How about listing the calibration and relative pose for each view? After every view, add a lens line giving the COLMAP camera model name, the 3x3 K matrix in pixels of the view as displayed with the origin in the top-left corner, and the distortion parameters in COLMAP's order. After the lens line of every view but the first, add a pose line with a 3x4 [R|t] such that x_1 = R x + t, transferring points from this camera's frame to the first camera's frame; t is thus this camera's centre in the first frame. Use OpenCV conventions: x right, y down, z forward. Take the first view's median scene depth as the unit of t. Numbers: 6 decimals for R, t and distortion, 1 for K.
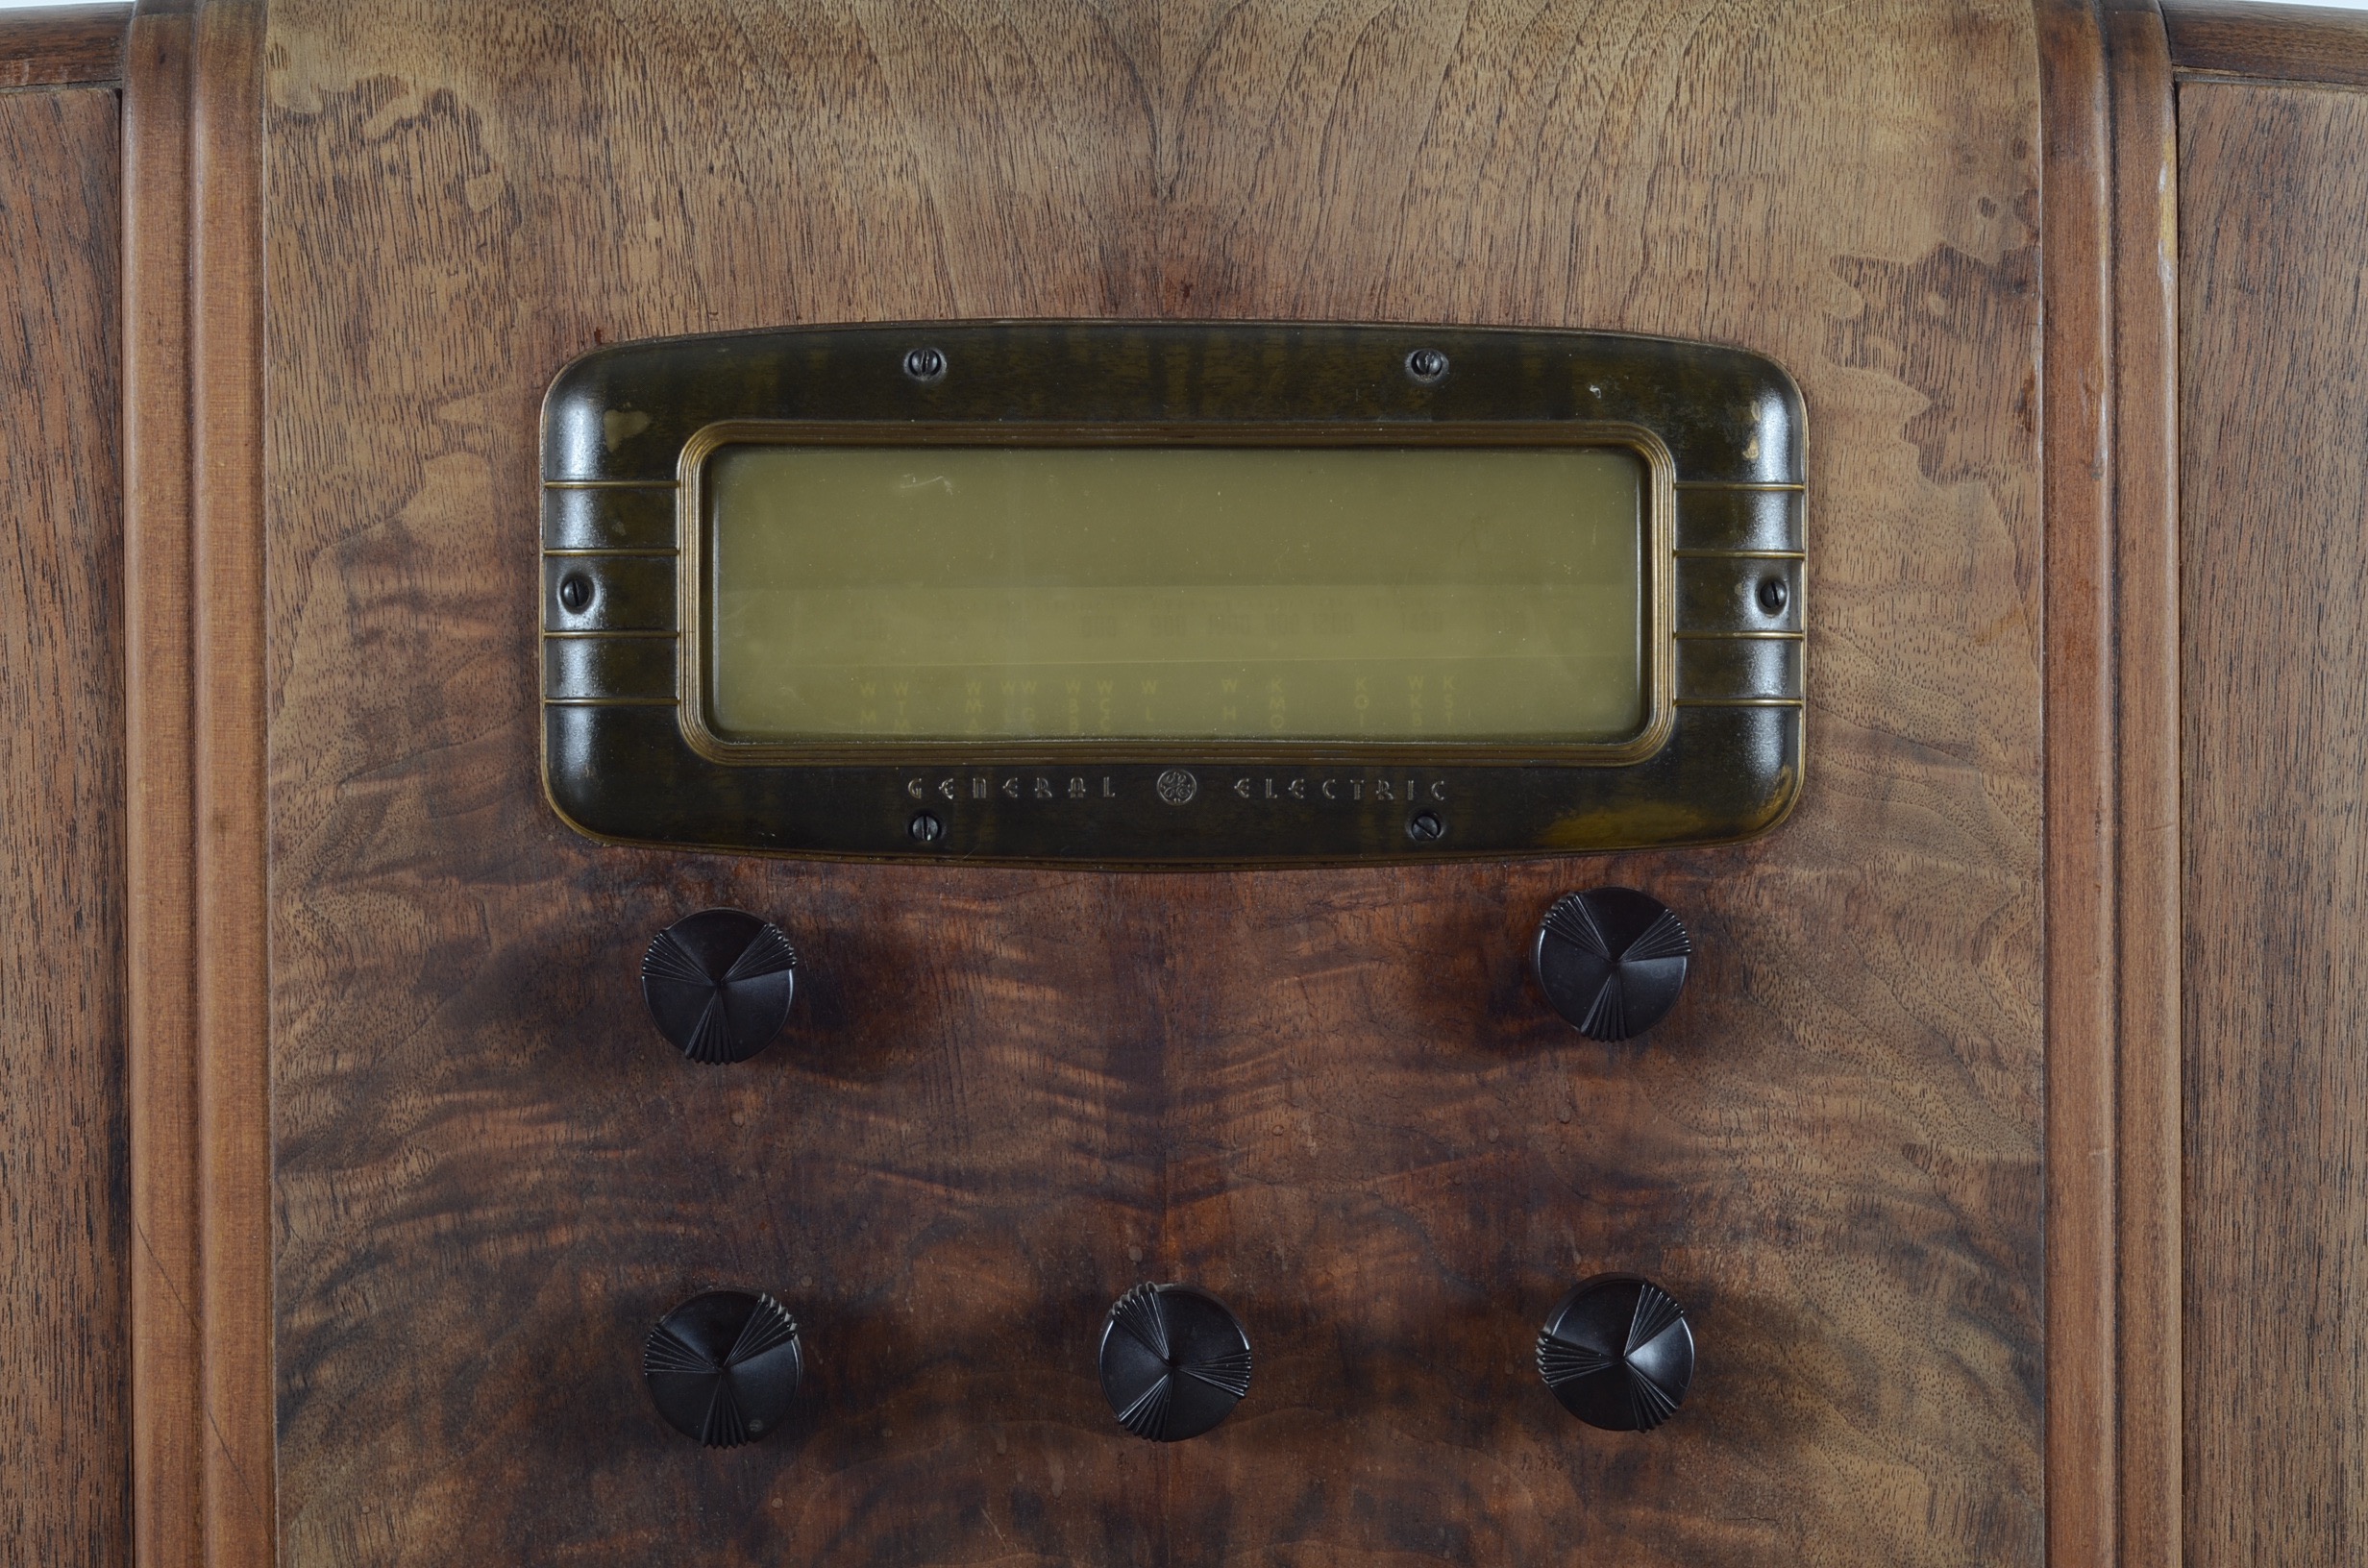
lens RADIAL K [[5294.8, 0, 1184.0], [0, 5294.8, 784.0], [0, 0, 1]] dist [-0.041123, 0.001410]
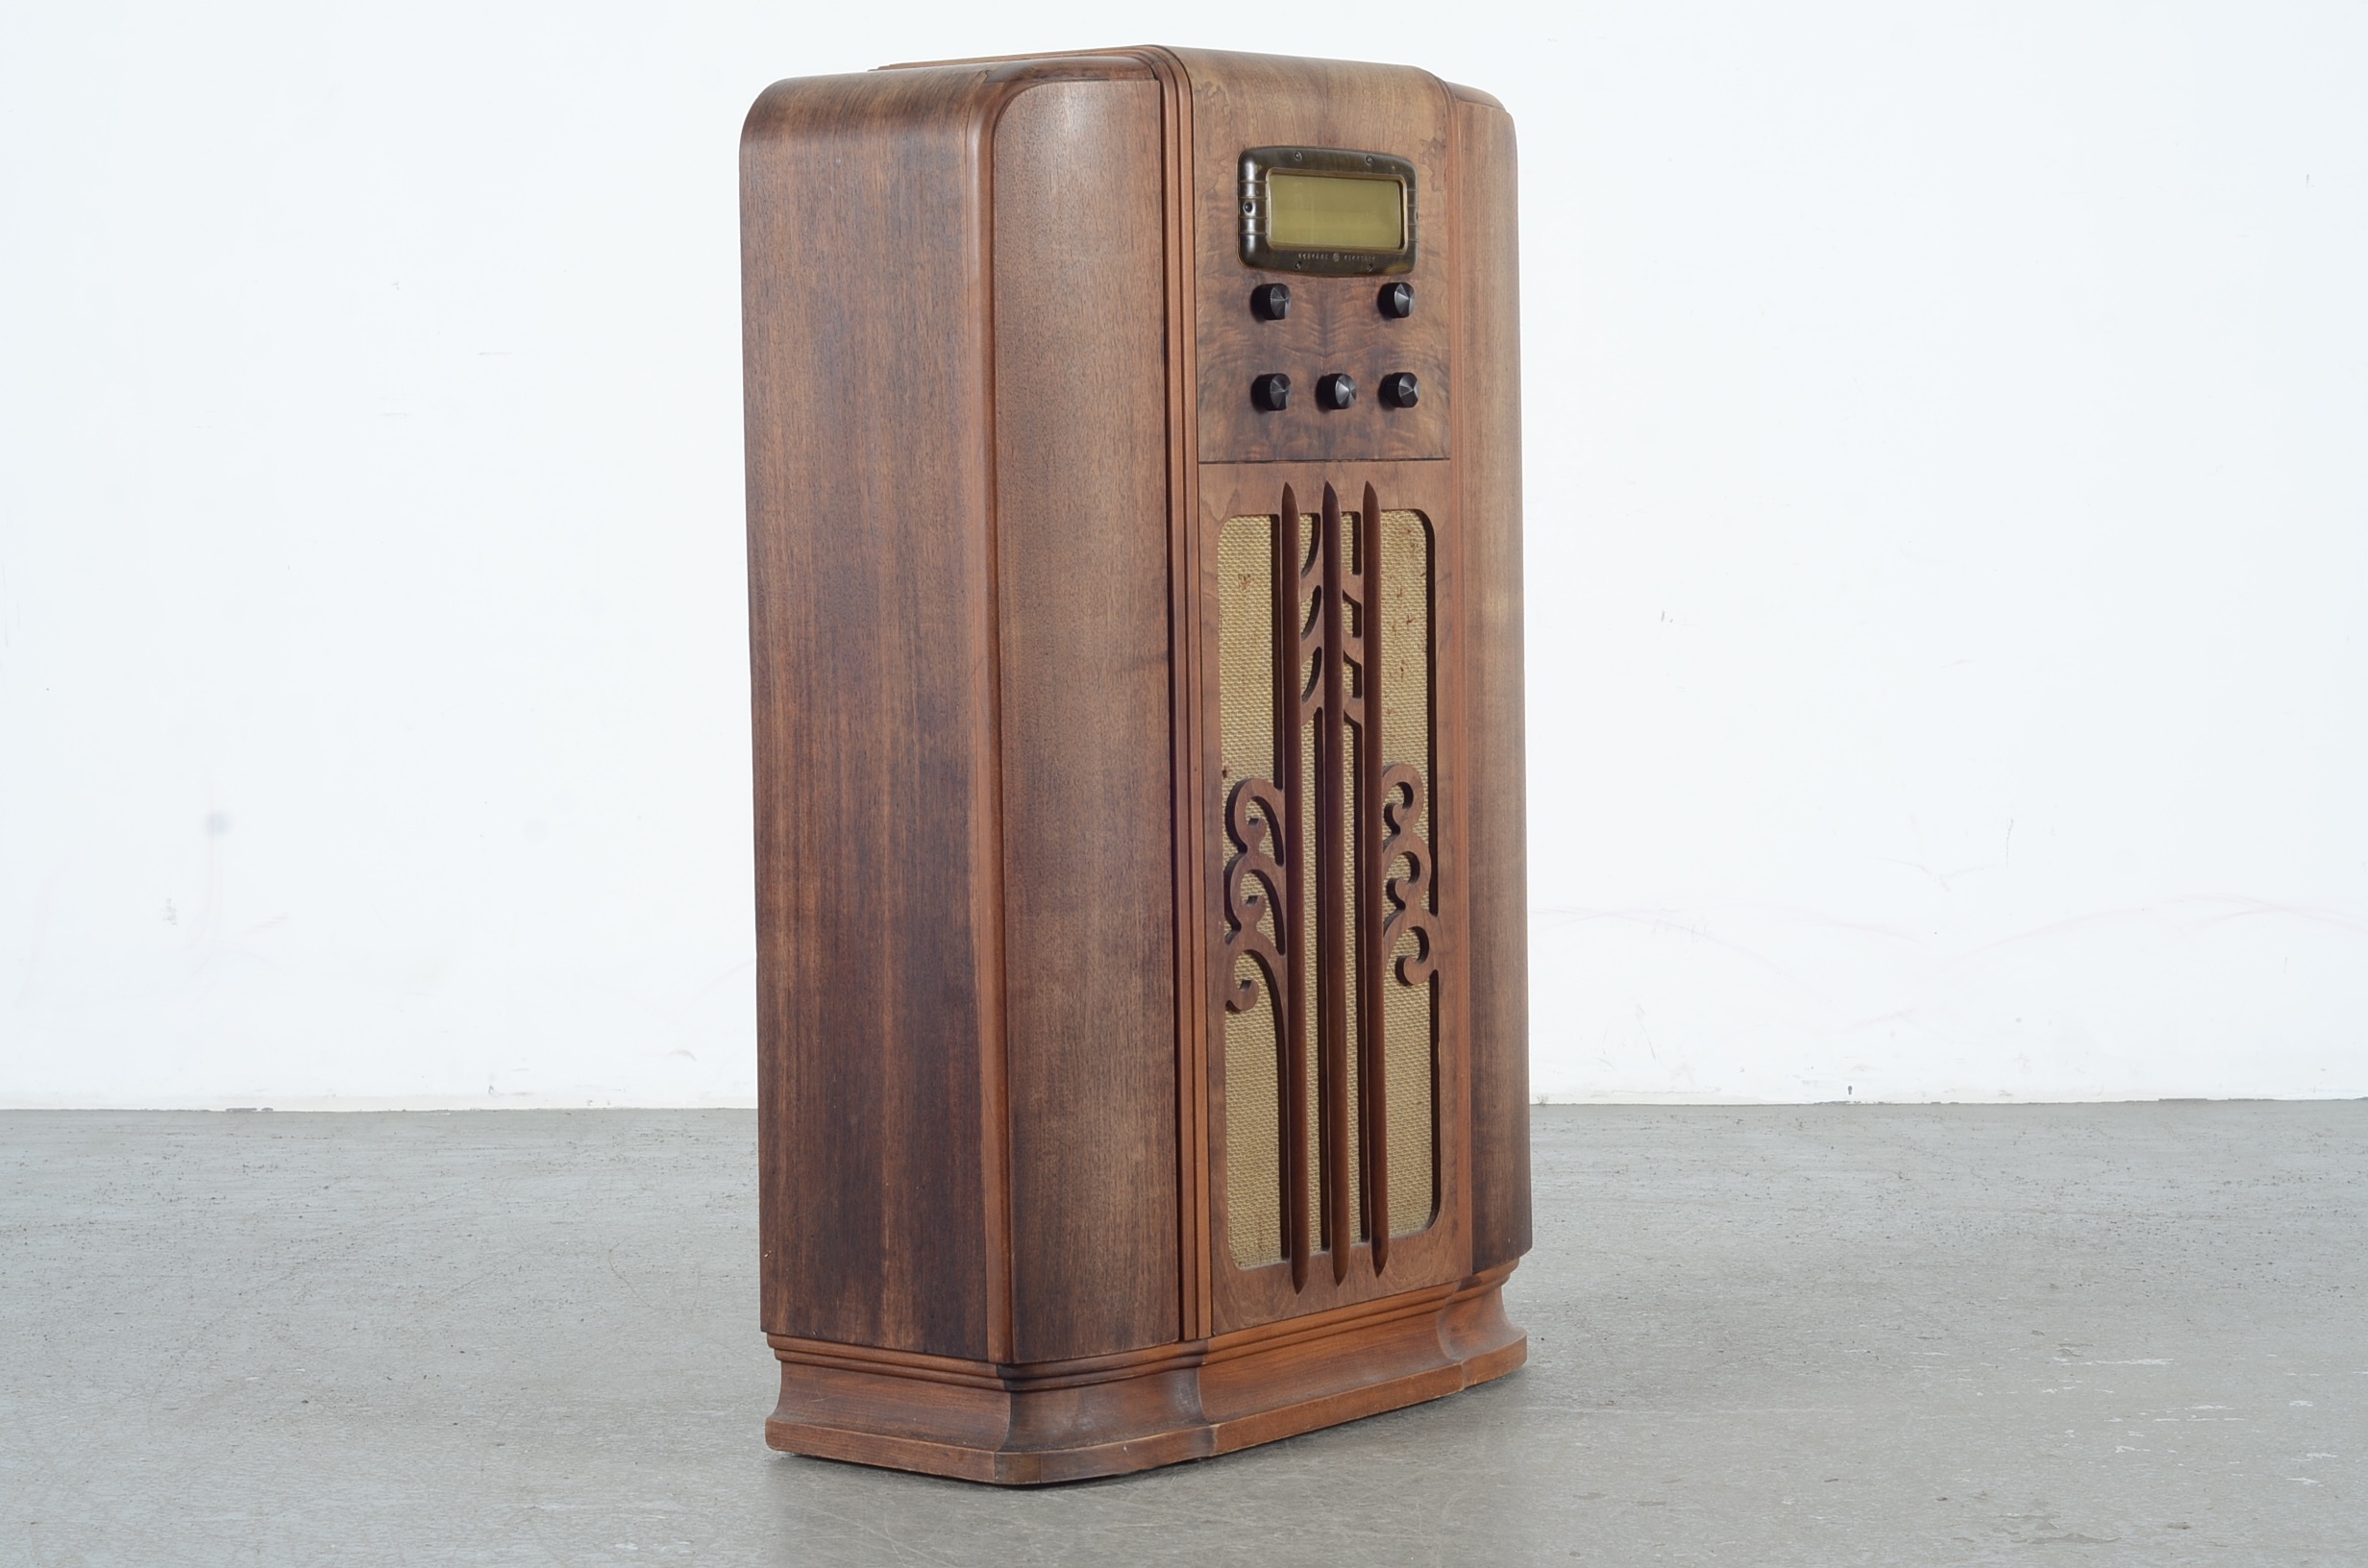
lens RADIAL K [[5294.8, 0, 1184.0], [0, 5294.8, 784.0], [0, 0, 1]] dist [-0.041123, 0.001410]
pose [[0.650280, -0.052278, 0.757893, -3.331210], [0.021642, 0.998499, 0.050306, 0.206949], [-0.759386, -0.016311, 0.650436, -1.690677]]
